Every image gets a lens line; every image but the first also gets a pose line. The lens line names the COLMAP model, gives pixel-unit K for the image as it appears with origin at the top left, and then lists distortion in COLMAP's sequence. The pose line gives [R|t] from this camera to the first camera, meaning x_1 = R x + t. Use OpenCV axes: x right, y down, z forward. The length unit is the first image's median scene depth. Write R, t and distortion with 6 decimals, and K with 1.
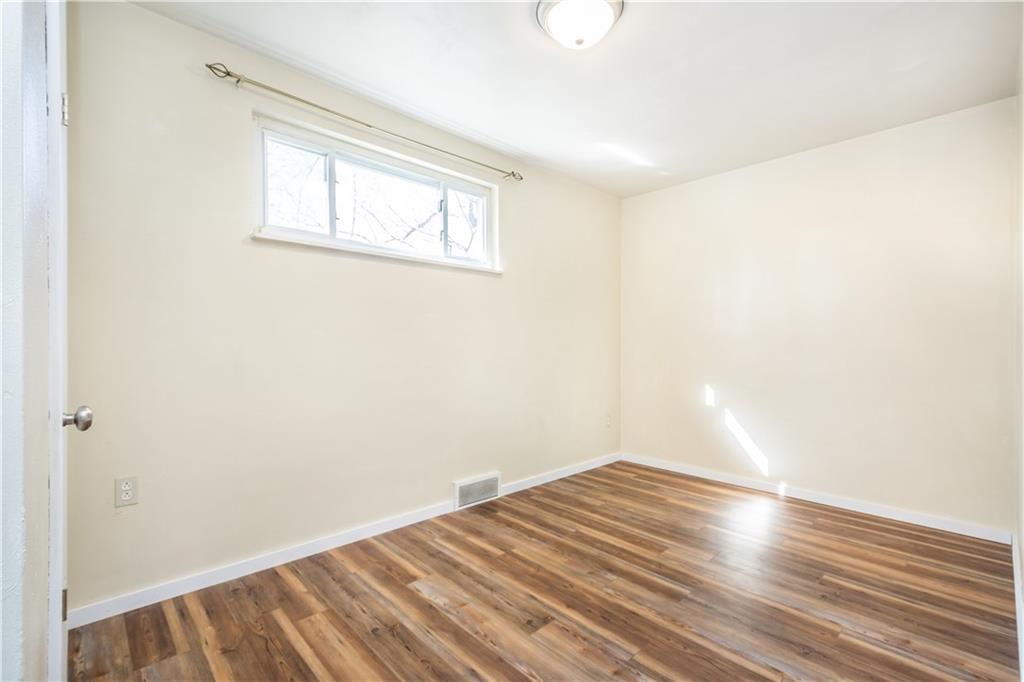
lens RADIAL K [[457.7, 0, 513.4], [0, 457.7, 341.4], [0, 0, 1]] dist [0.005672, -0.000255]
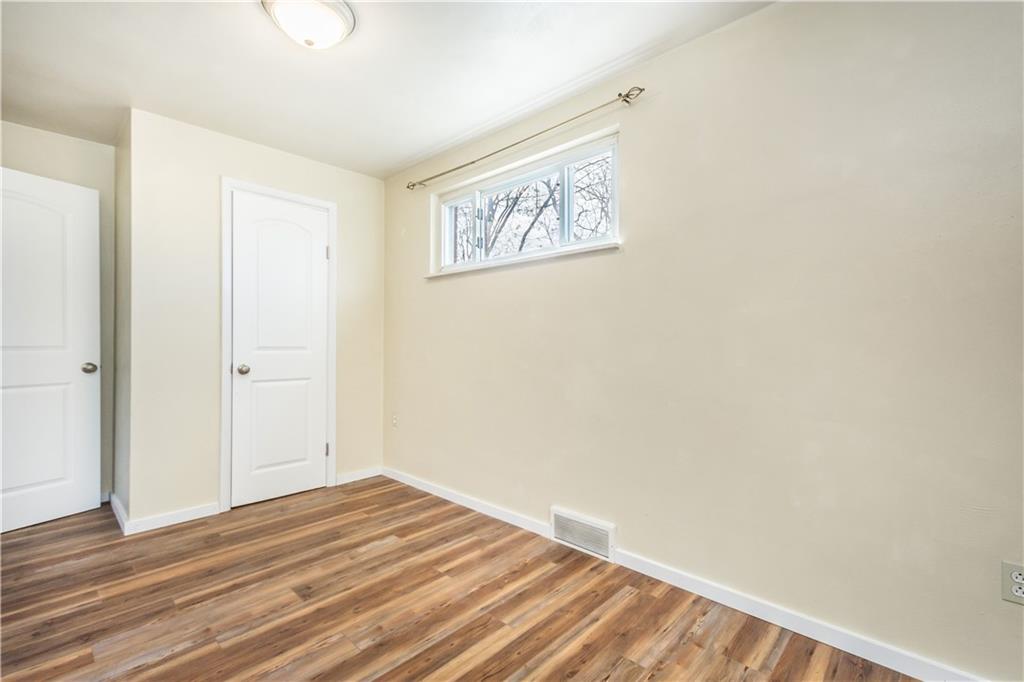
lens RADIAL K [[457.7, 0, 513.6], [0, 457.7, 341.2], [0, 0, 1]] dist [0.005672, -0.000255]
pose [[0.054895, -0.007178, -0.998466, 0.975972], [-0.002603, 0.999970, -0.007332, 0.002845], [0.998489, 0.003001, 0.054874, 1.166056]]
